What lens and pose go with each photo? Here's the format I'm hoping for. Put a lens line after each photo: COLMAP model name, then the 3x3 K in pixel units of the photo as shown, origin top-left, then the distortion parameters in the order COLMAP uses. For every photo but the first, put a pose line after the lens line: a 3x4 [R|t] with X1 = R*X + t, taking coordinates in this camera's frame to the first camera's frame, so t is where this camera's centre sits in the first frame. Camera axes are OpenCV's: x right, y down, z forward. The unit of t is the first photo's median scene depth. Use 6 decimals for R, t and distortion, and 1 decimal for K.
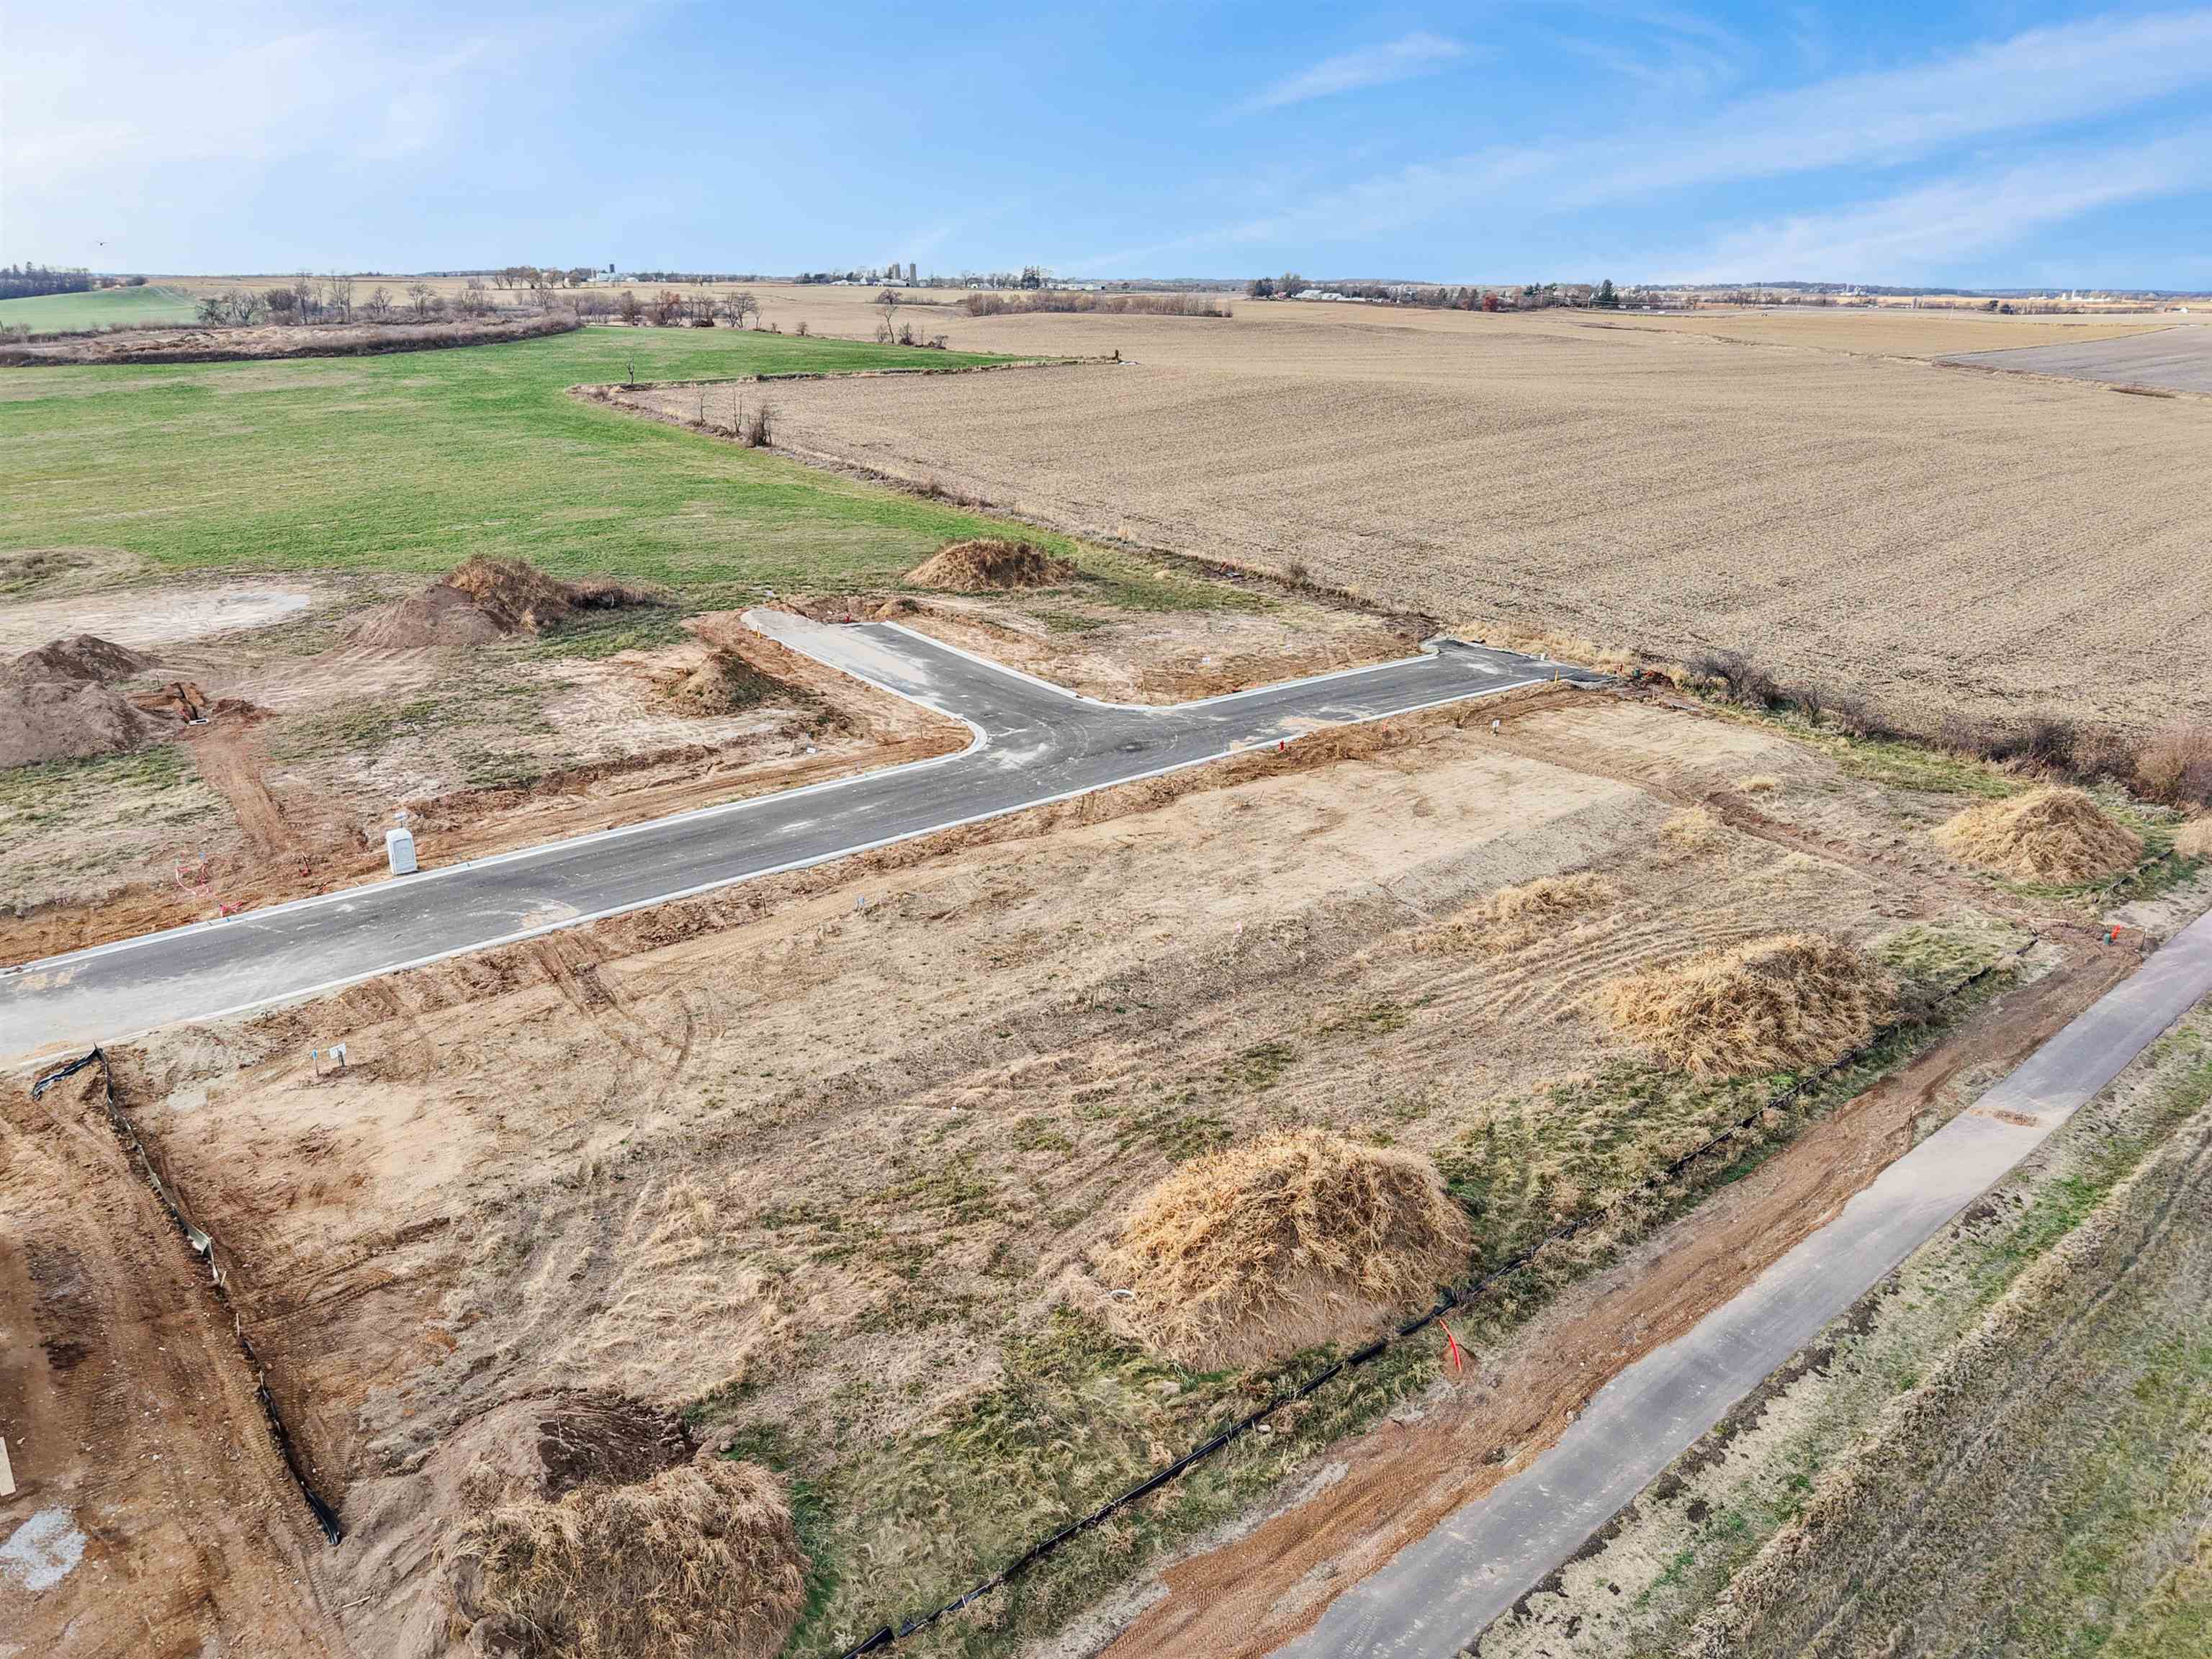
lens RADIAL K [[1509.7, 0, 1097.0], [0, 1509.7, 828.2], [0, 0, 1]] dist [0.020837, -0.021059]
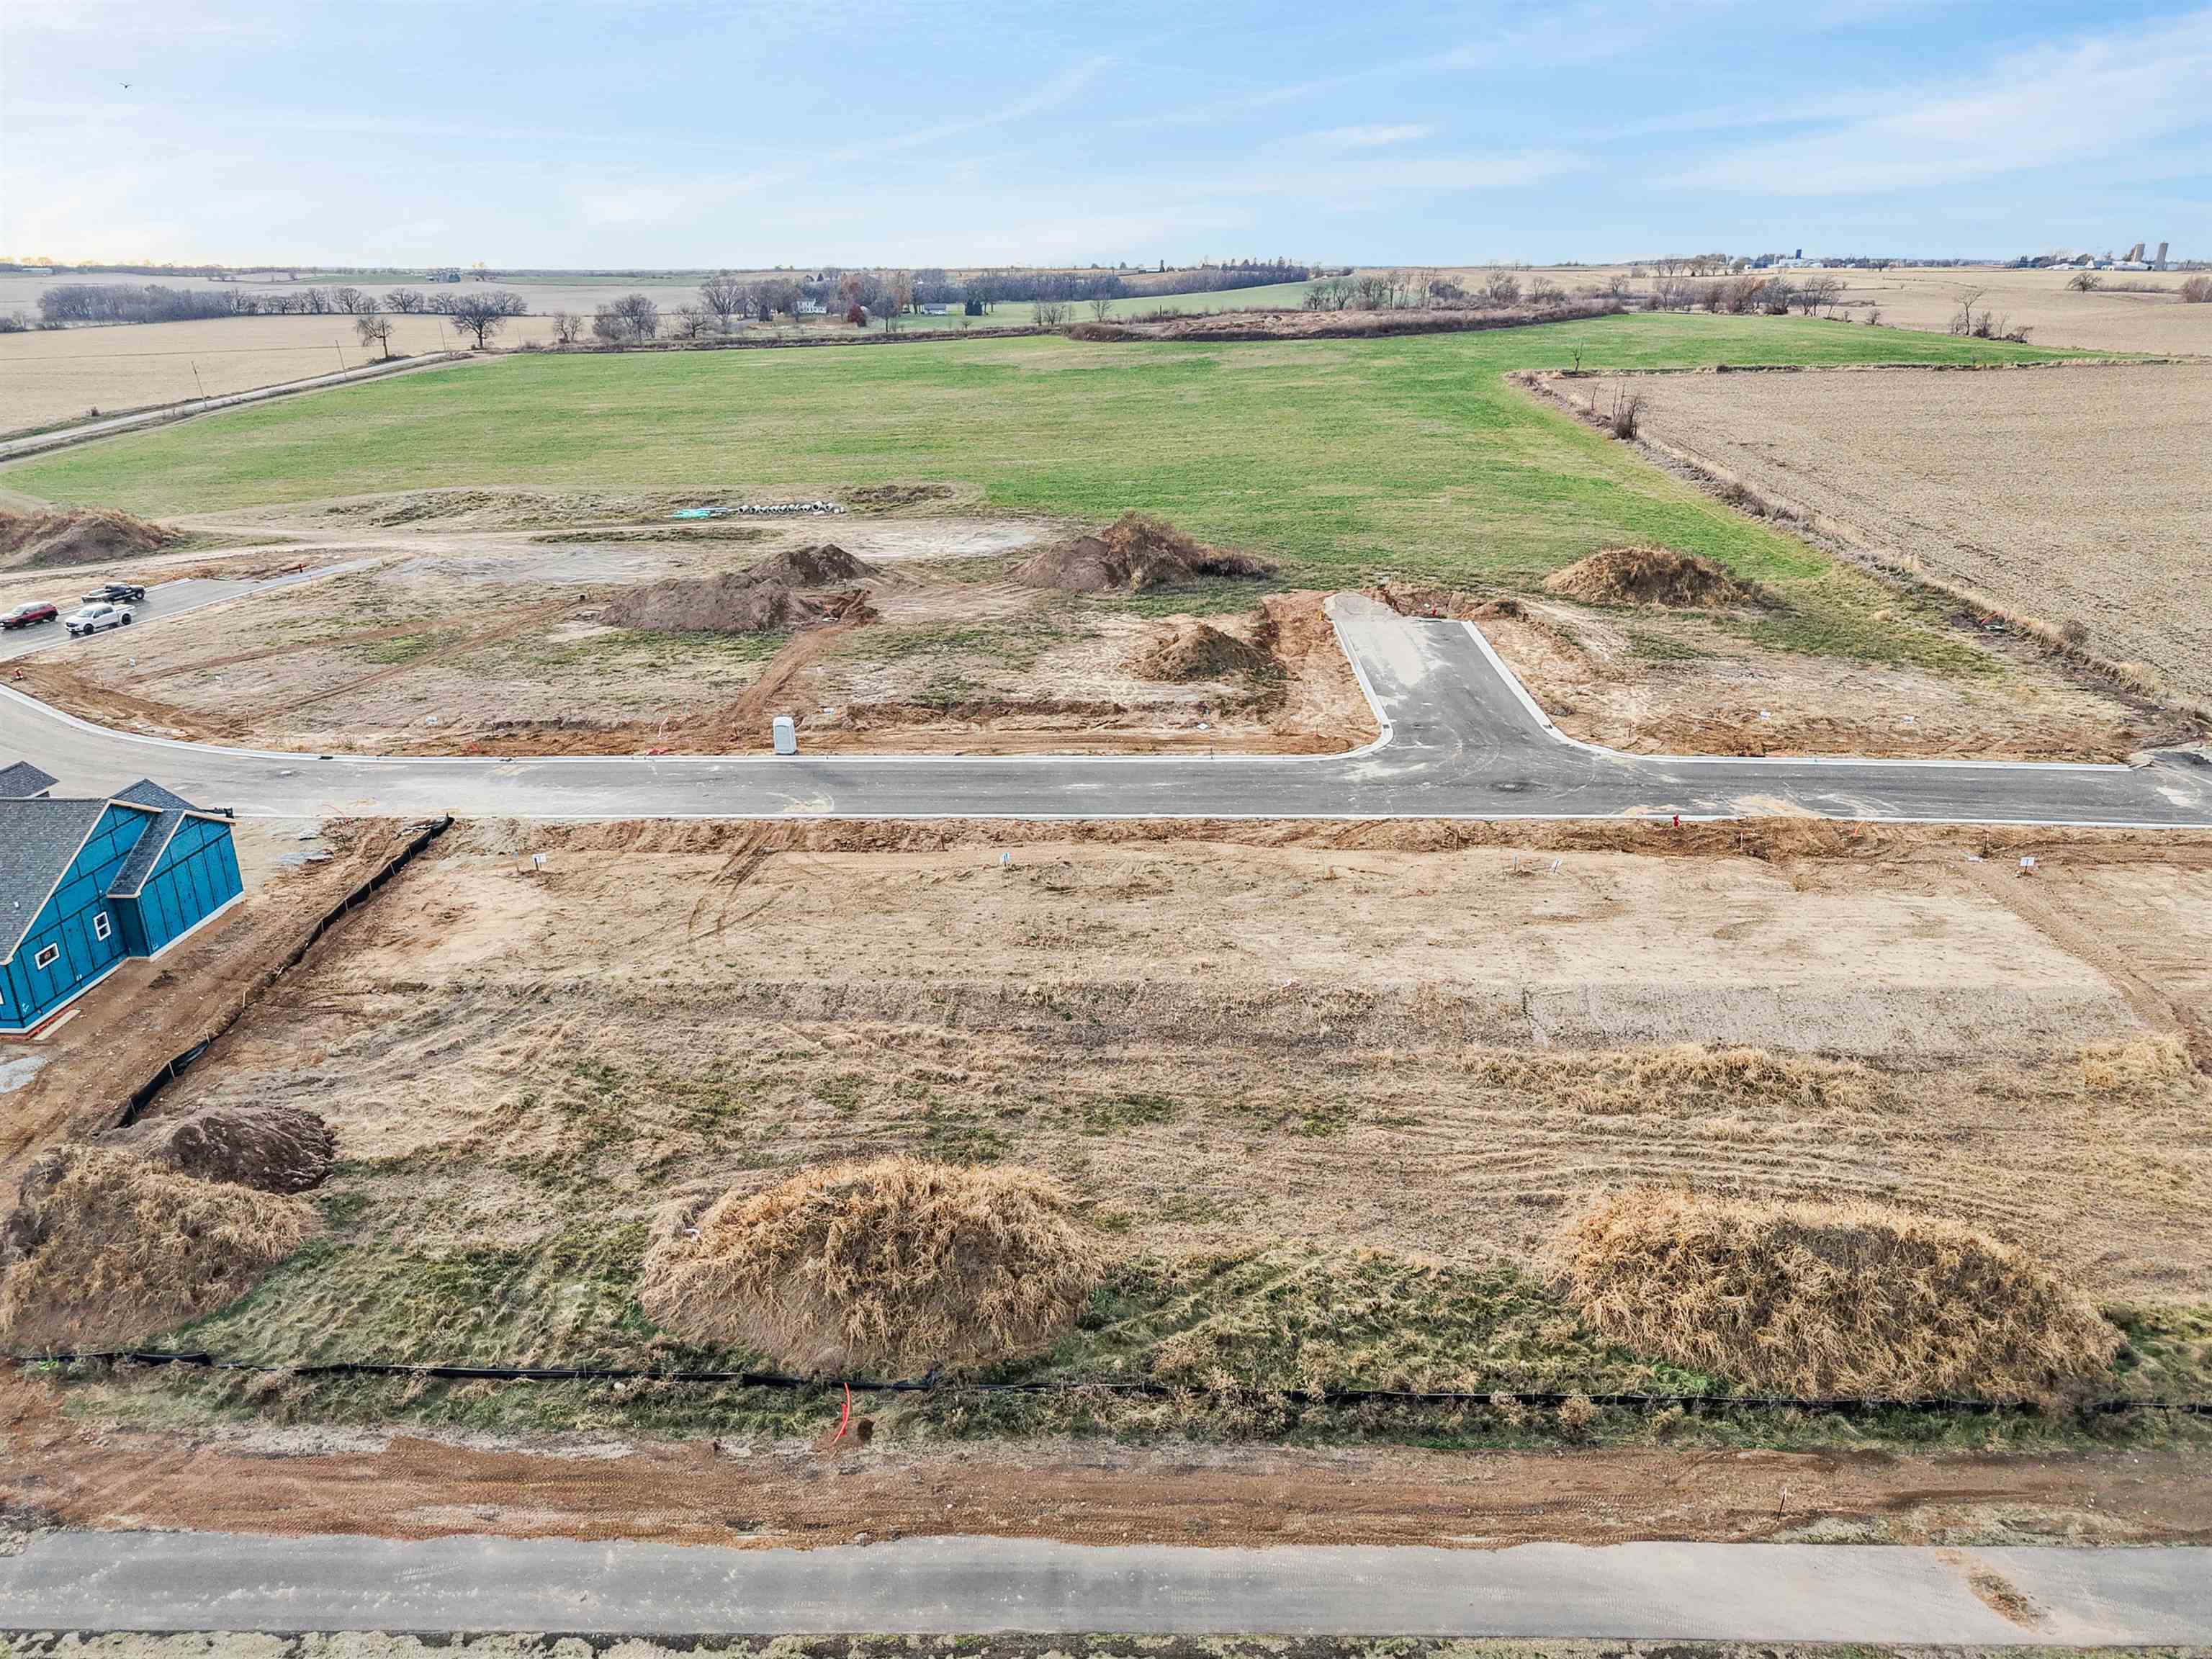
lens RADIAL K [[1520.6, 0, 1106.0], [0, 1520.6, 829.5], [0, 0, 1]] dist [0.011918, -0.010103]
pose [[0.756943, 0.217431, -0.616248, 0.380597], [-0.213954, 0.973506, 0.080681, -0.049086], [0.617464, 0.070778, 0.783409, 0.160175]]
